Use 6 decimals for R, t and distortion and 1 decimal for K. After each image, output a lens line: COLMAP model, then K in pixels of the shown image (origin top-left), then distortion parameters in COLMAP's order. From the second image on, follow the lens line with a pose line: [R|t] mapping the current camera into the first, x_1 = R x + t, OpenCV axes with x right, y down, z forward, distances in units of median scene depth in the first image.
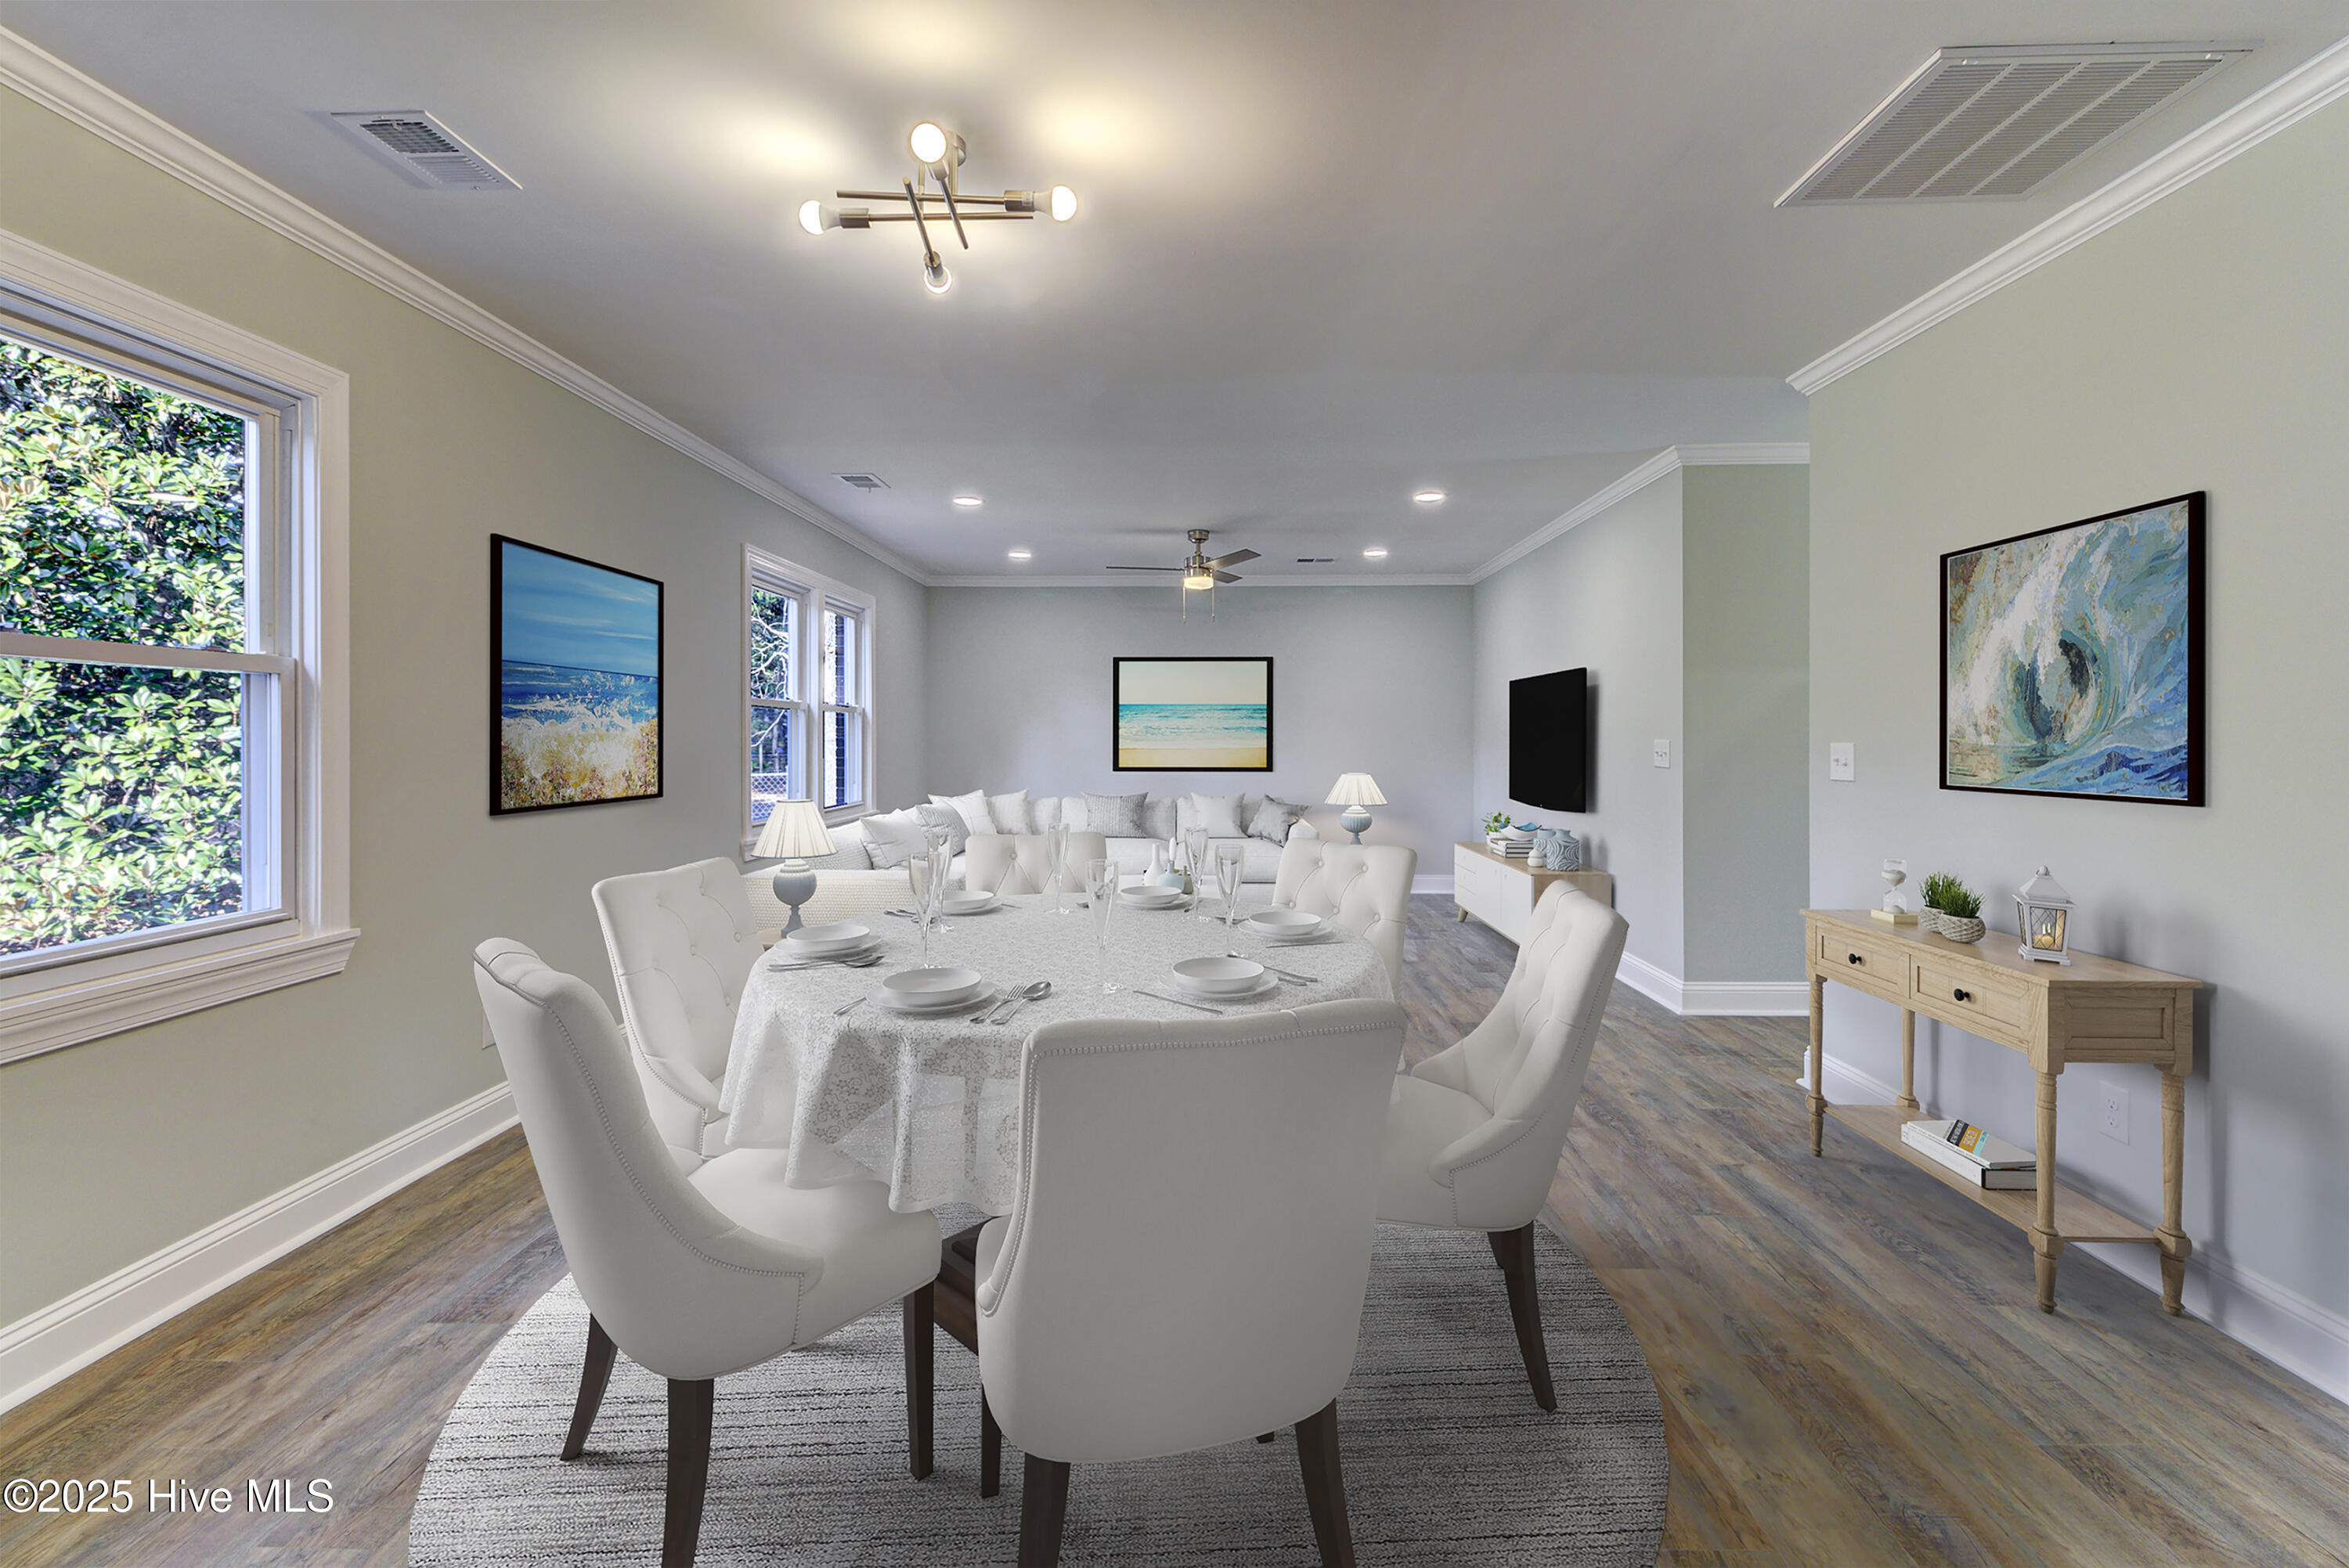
lens RADIAL K [[1076.8, 0, 1176.7], [0, 1076.8, 746.0], [0, 0, 1]] dist [0.001871, -0.007898]
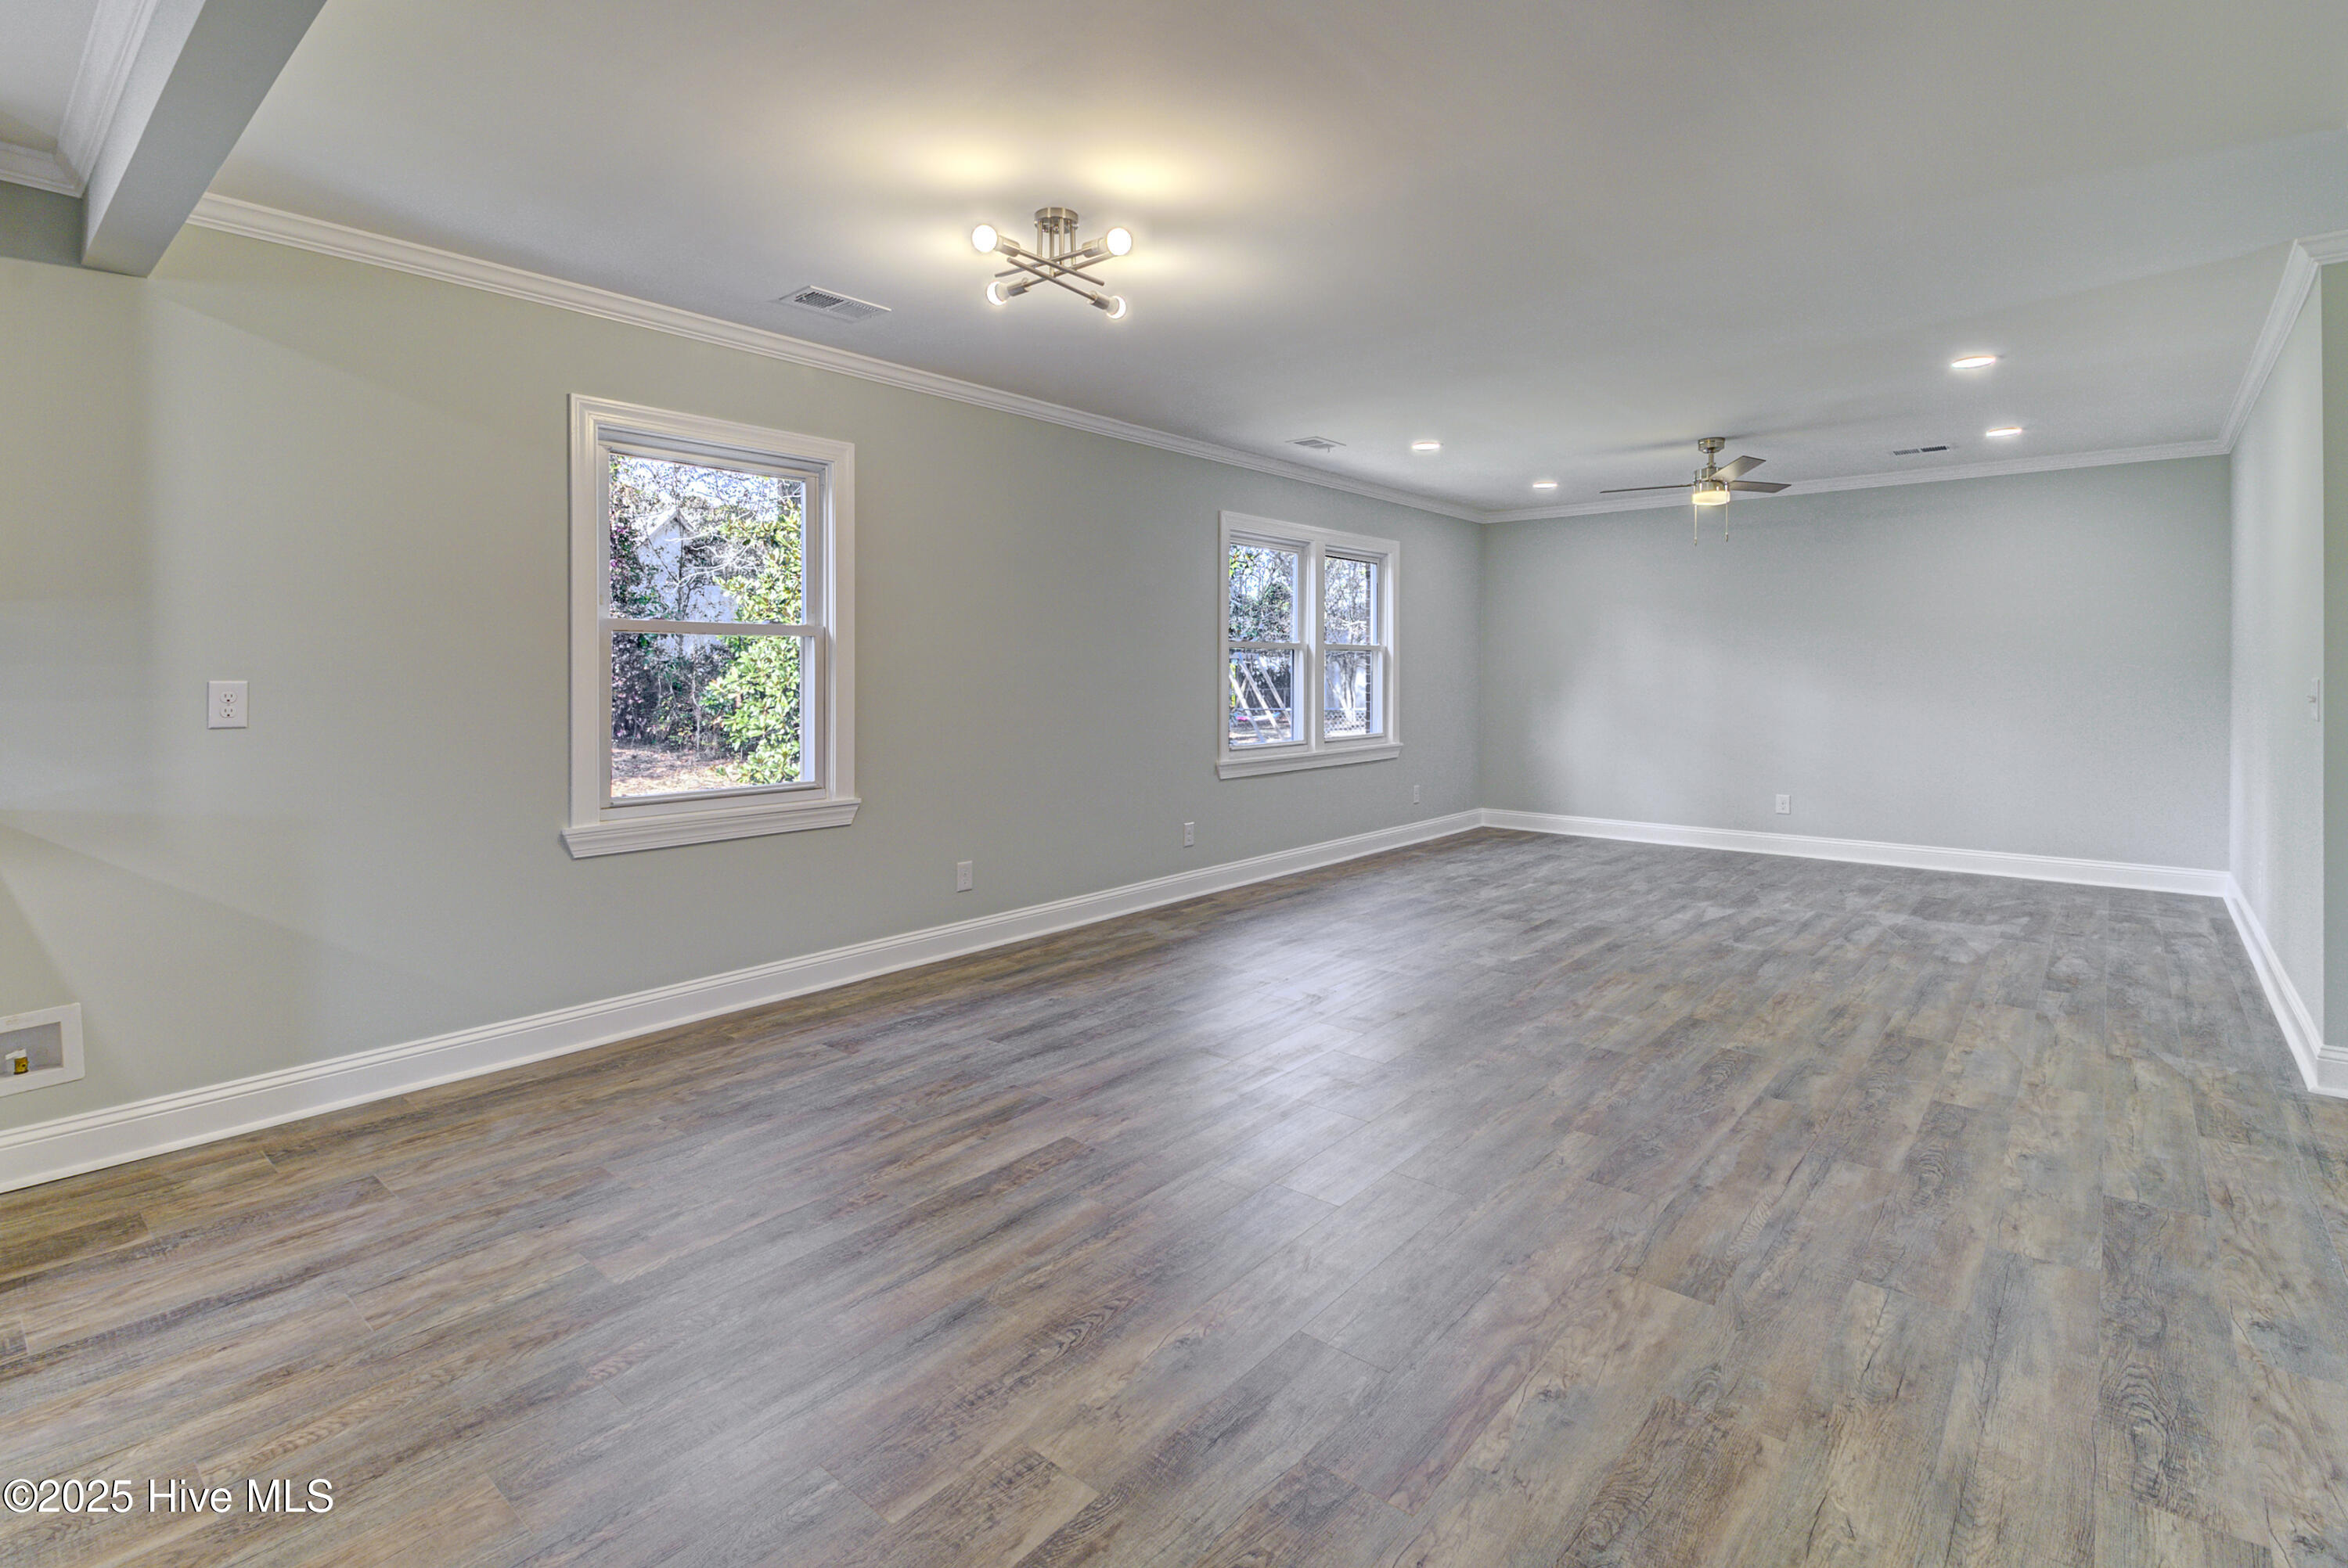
lens RADIAL K [[1102.9, 0, 1172.2], [0, 1102.9, 681.2], [0, 0, 1]] dist [0.020034, -0.024400]
pose [[0.771650, 0.004091, -0.636034, 0.541999], [-0.004047, 0.999991, 0.001521, -0.003141], [0.636034, 0.001400, 0.771659, 0.047348]]
